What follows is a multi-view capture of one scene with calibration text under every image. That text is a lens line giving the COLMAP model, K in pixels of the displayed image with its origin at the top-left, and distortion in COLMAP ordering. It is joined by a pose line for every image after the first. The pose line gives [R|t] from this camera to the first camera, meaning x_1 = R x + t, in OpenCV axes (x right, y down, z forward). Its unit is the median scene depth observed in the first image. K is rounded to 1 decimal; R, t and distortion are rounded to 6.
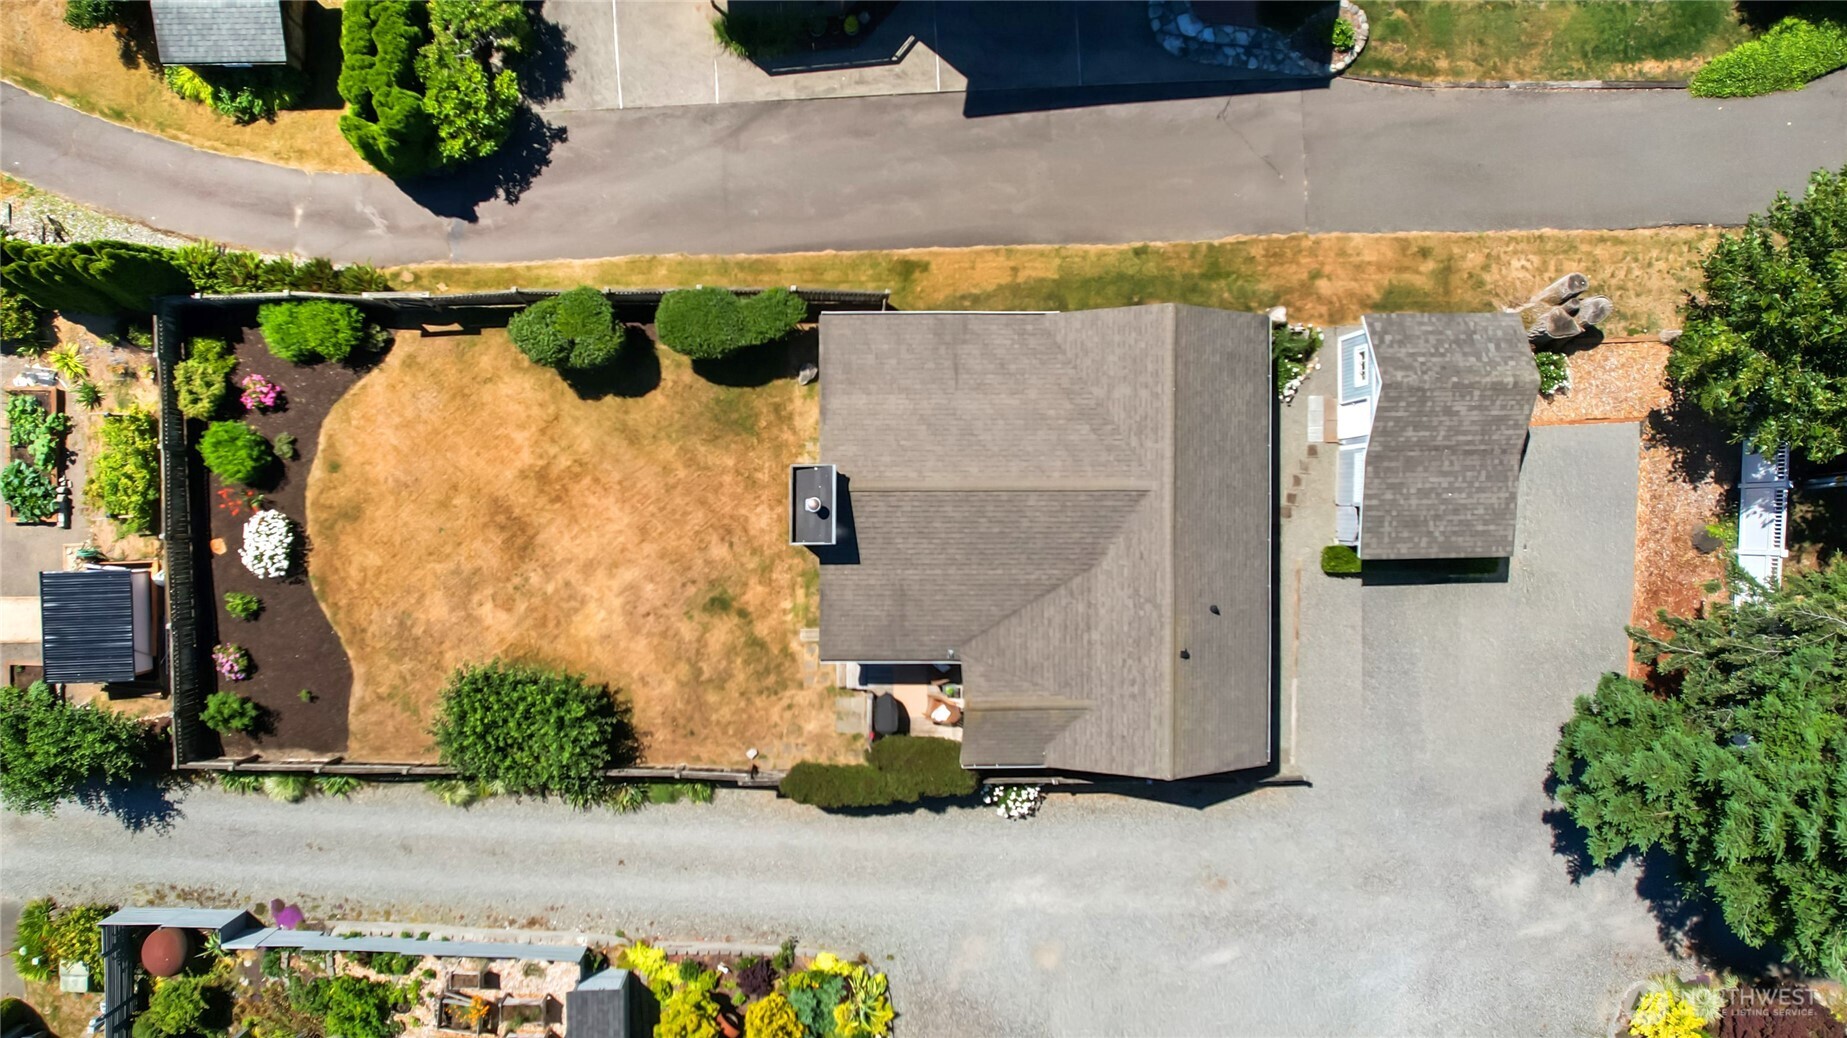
lens RADIAL K [[1211.7, 0, 915.3], [0, 1211.7, 520.7], [0, 0, 1]] dist [-0.026758, 0.001211]
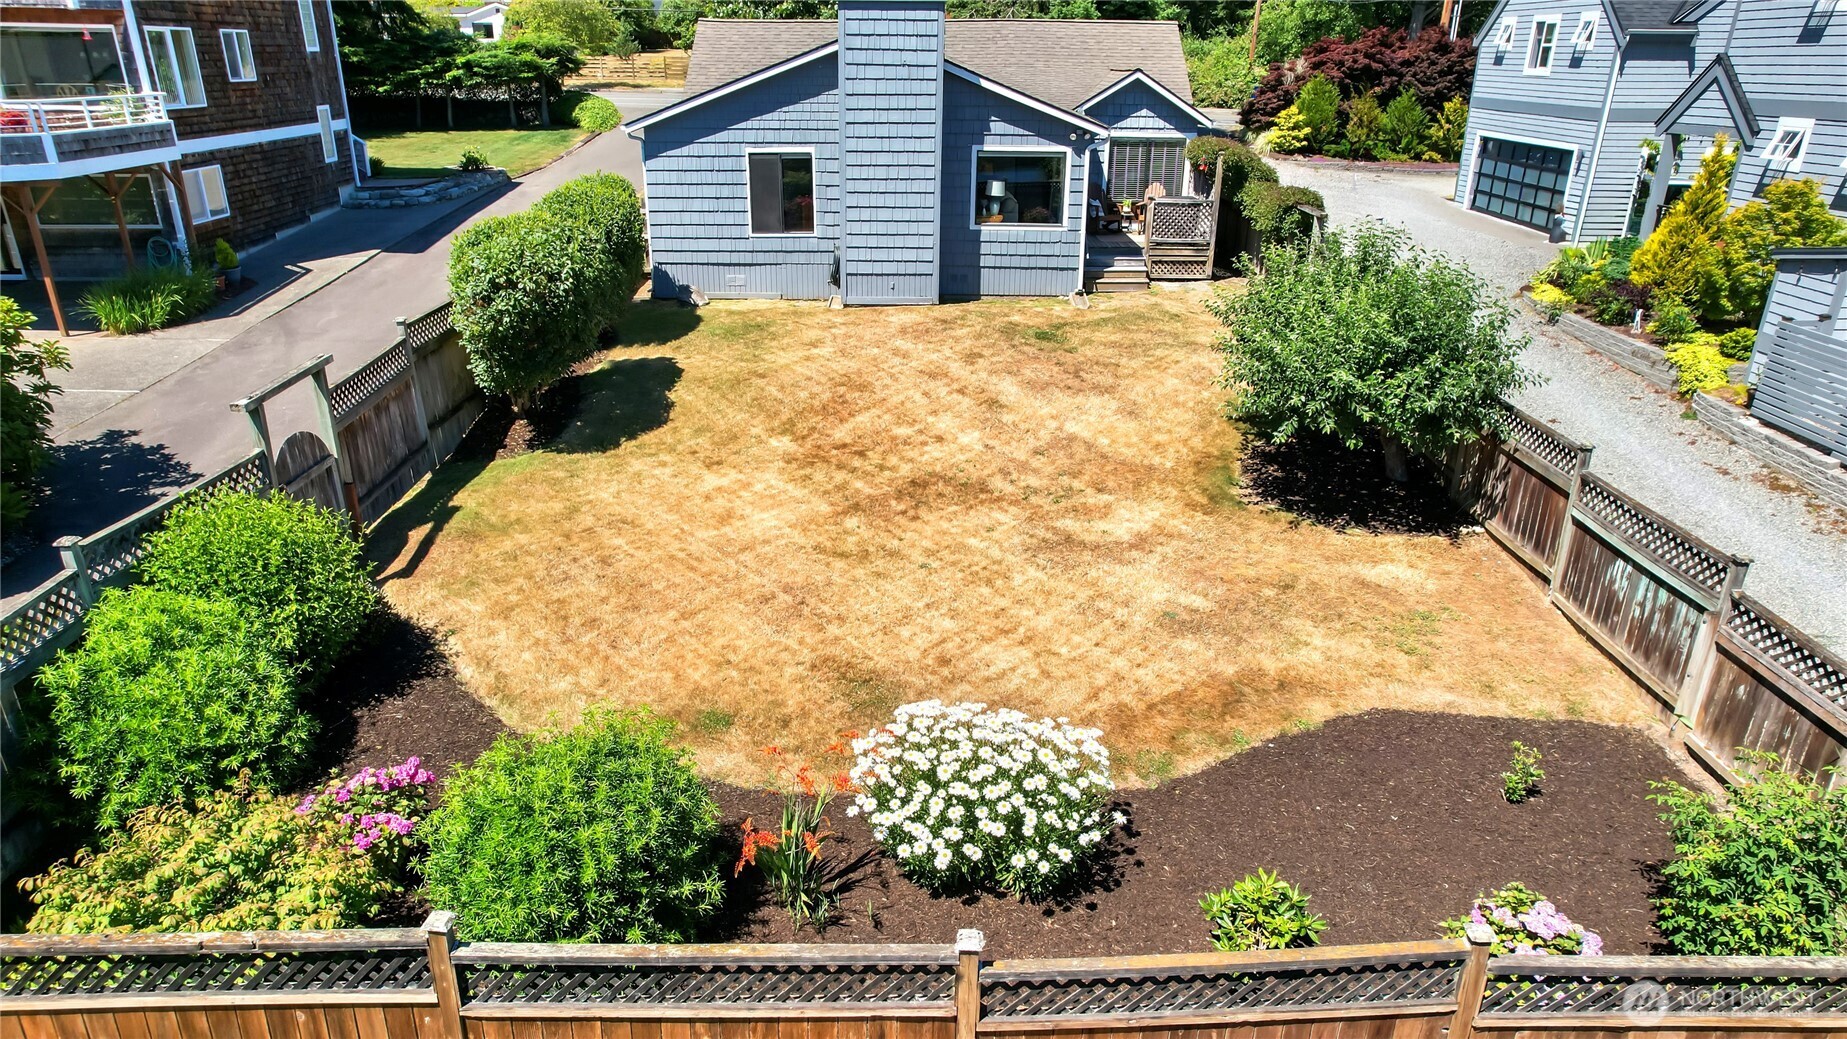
lens RADIAL K [[1197.2, 0, 927.4], [0, 1197.2, 543.4], [0, 0, 1]] dist [-0.073442, 0.077634]
pose [[-0.002539, -0.391718, 0.920082, -0.744022], [0.999955, -0.009372, -0.001230, 0.009549], [0.009104, 0.920038, 0.391724, 0.851059]]
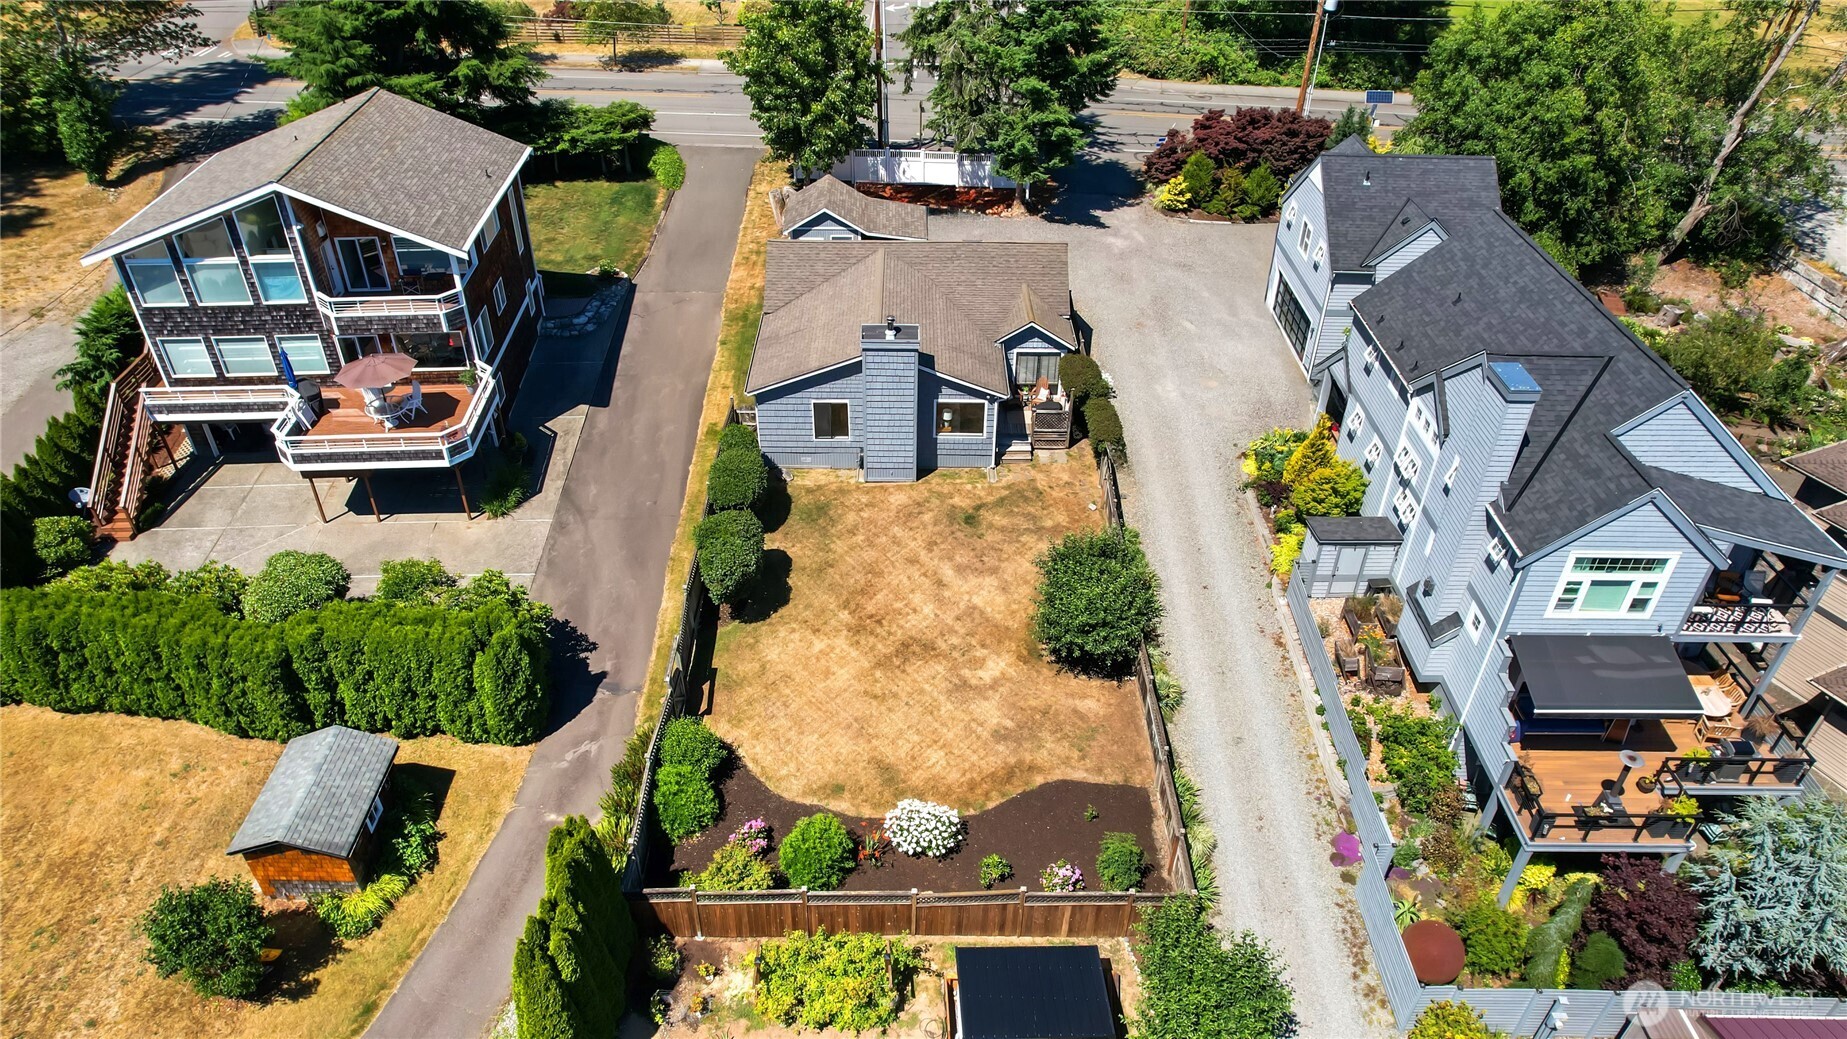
lens RADIAL K [[1211.7, 0, 915.3], [0, 1211.7, 521.2], [0, 0, 1]] dist [-0.026758, 0.001211]
pose [[-0.000489, -0.584827, 0.811158, -1.122875], [0.999917, -0.010722, -0.007127, 0.023542], [0.012866, 0.811087, 0.584784, 0.296667]]
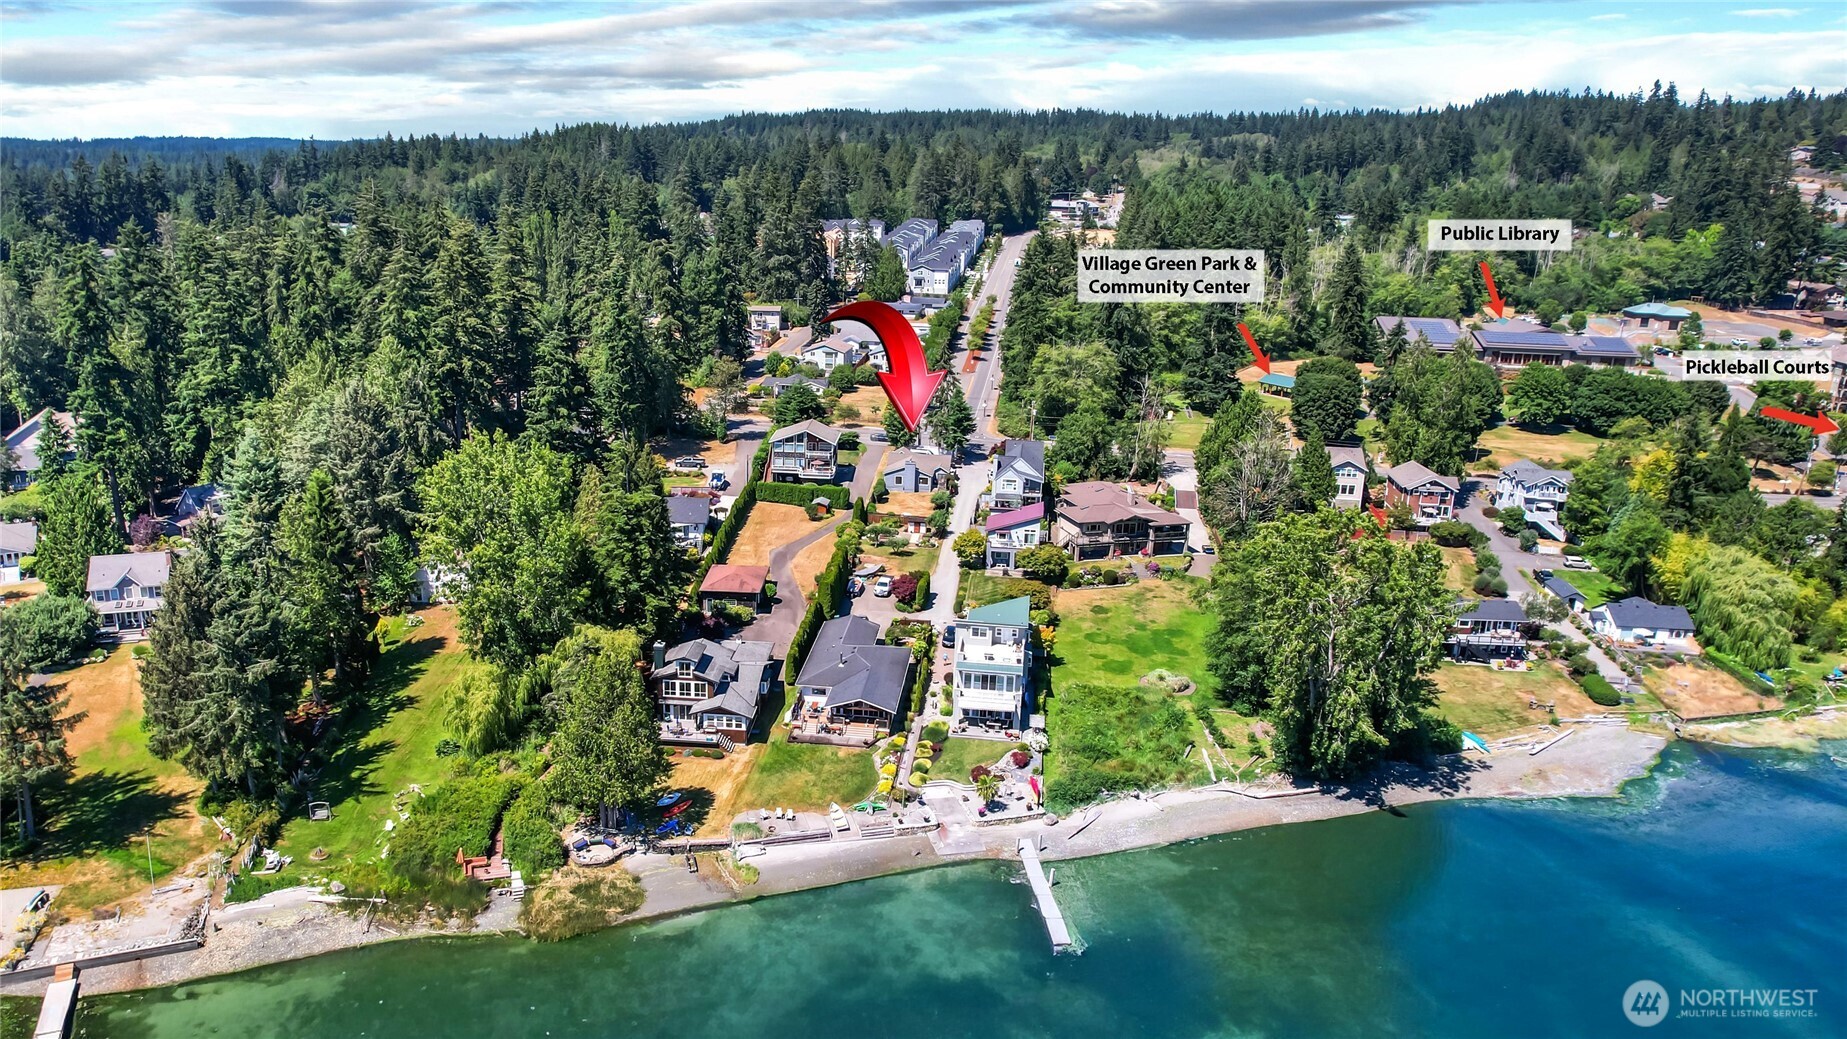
lens RADIAL K [[1211.7, 0, 915.3], [0, 1211.7, 521.2], [0, 0, 1]] dist [-0.026758, 0.001211]
pose [[0.095866, -0.275501, 0.956509, -6.151100], [0.995394, 0.027309, -0.091897, 0.603605], [-0.000803, 0.960913, 0.276850, -0.611521]]
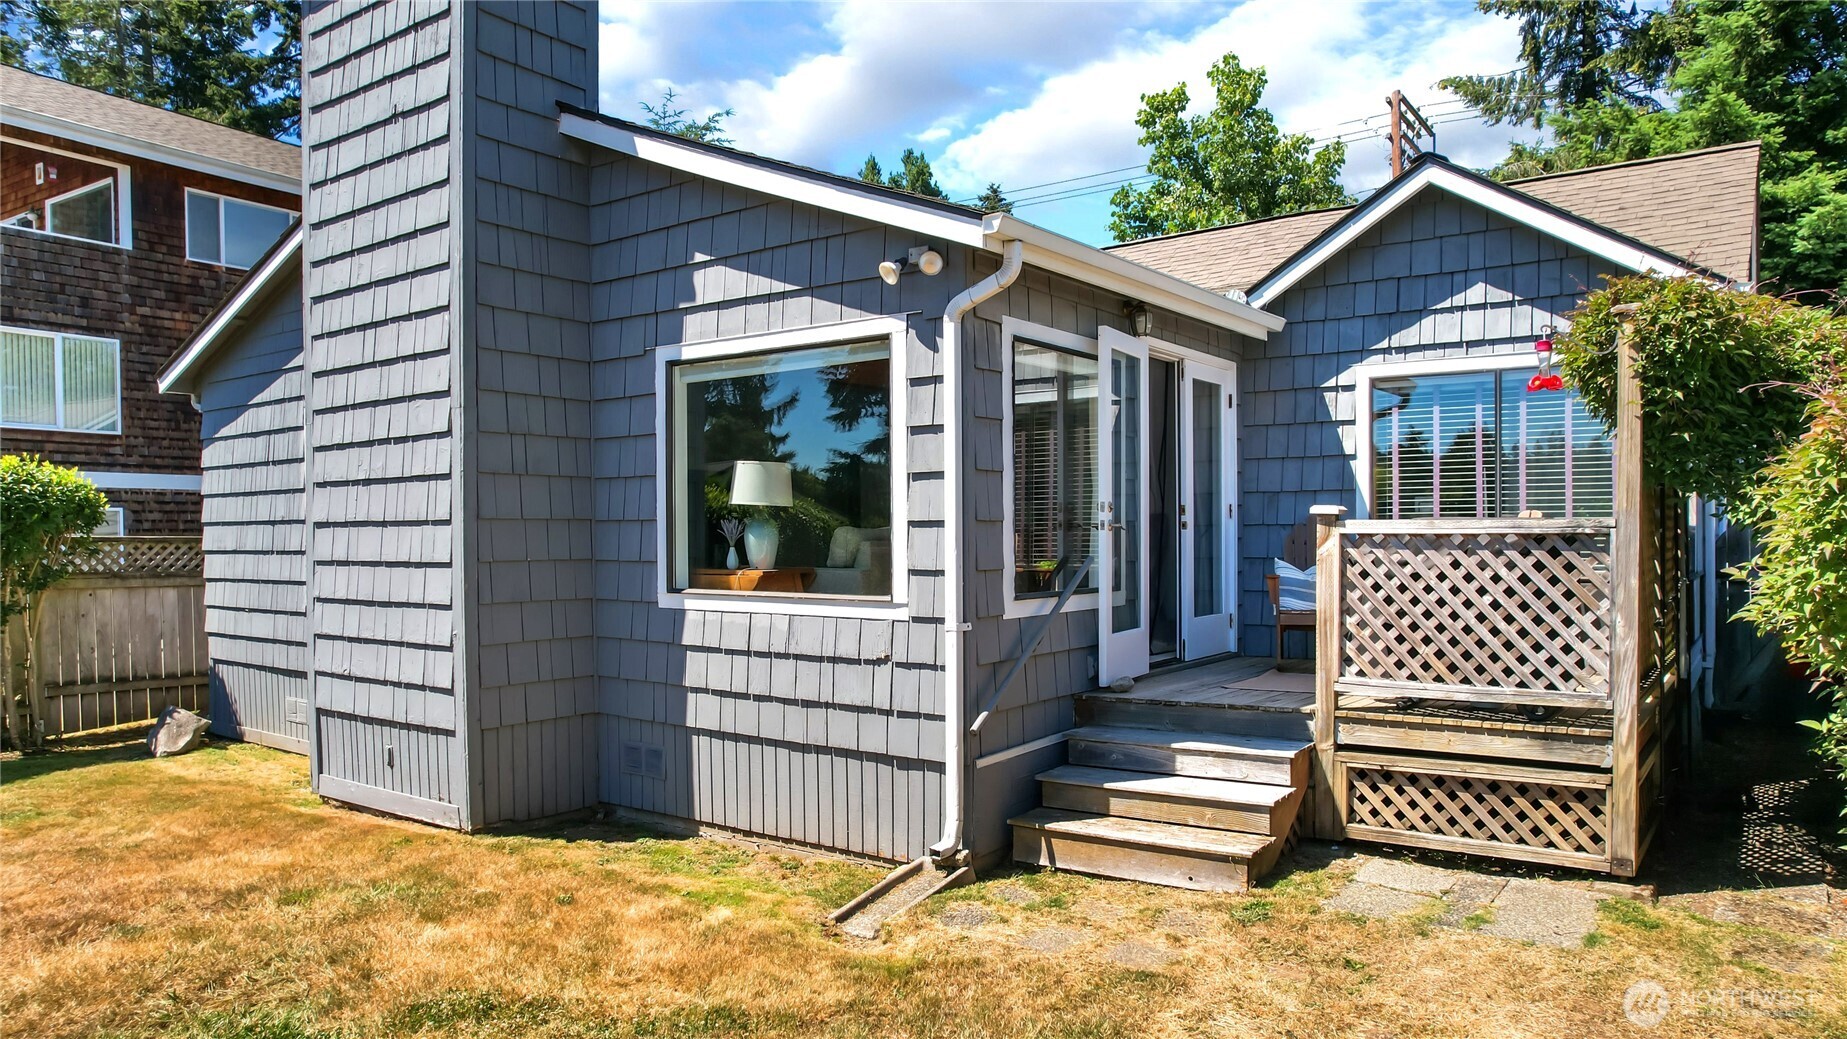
lens RADIAL K [[1197.2, 0, 927.4], [0, 1197.2, 543.4], [0, 0, 1]] dist [-0.073442, 0.077634]
pose [[0.591587, -0.018374, 0.806032, -0.210219], [0.805863, -0.017158, -0.591854, 0.193542], [0.024705, 0.999684, 0.004657, 0.938538]]
